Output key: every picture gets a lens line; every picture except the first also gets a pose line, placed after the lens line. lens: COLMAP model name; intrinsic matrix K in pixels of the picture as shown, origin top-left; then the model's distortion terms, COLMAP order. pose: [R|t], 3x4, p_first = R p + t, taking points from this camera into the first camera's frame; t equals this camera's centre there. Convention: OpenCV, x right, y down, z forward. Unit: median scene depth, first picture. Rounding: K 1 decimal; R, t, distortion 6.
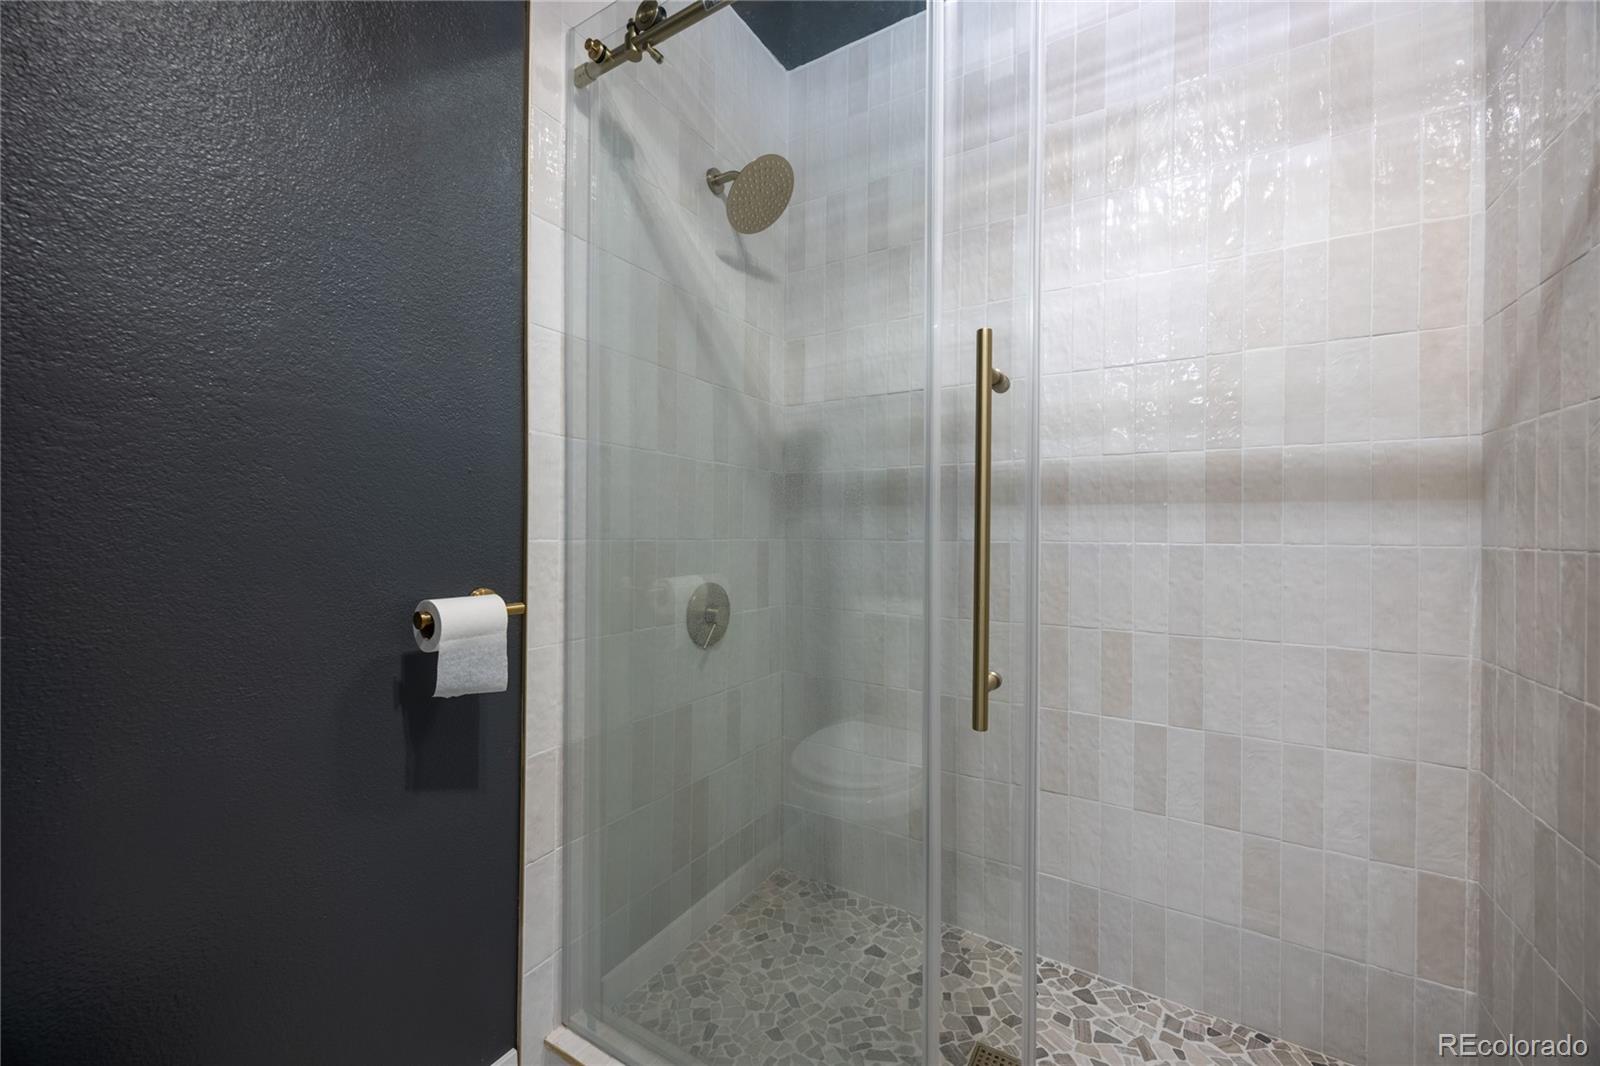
lens RADIAL K [[606.6, 0, 802.1], [0, 606.6, 531.7], [0, 0, 1]] dist [0.007754, -0.000545]
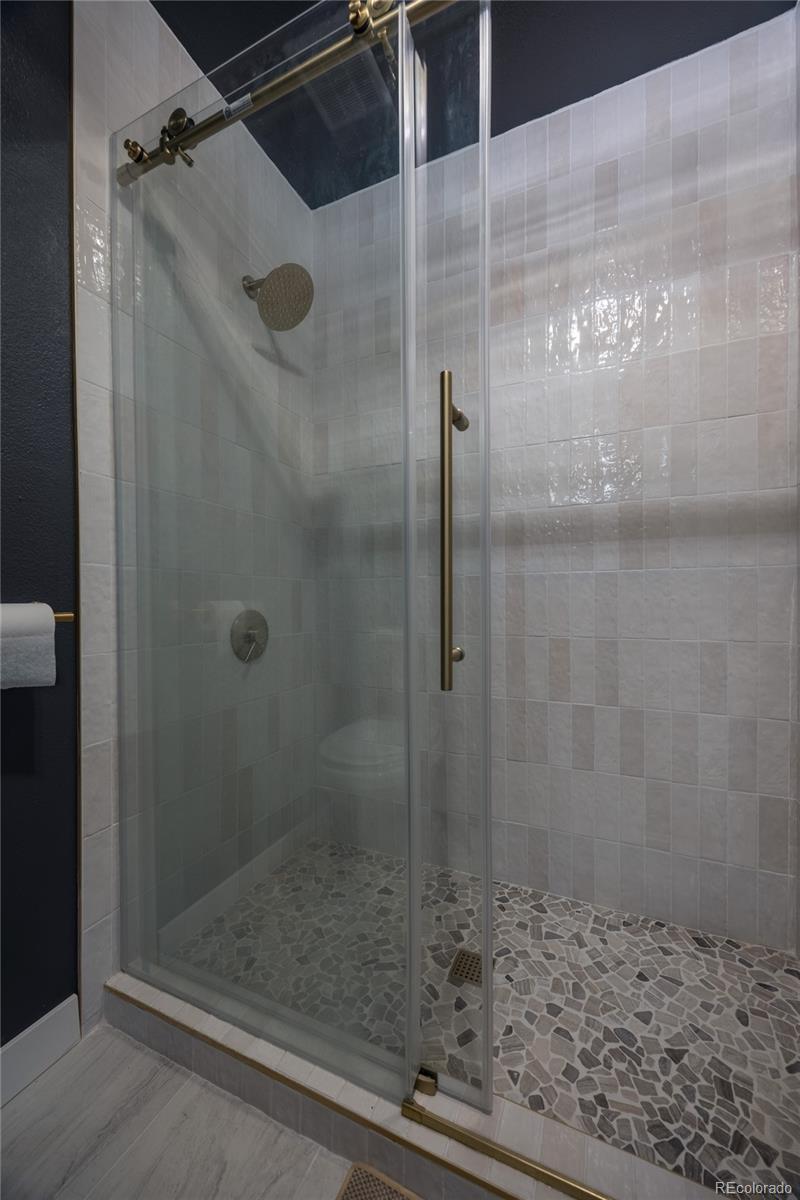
lens RADIAL K [[454.9, 0, 400.1], [0, 454.9, 601.7], [0, 0, 1]] dist [0.007754, -0.000545]
pose [[0.992731, -0.013073, 0.119644, 0.050848], [0.012366, 0.999901, 0.006644, 0.079265], [-0.119719, -0.005116, 0.992795, 0.041083]]
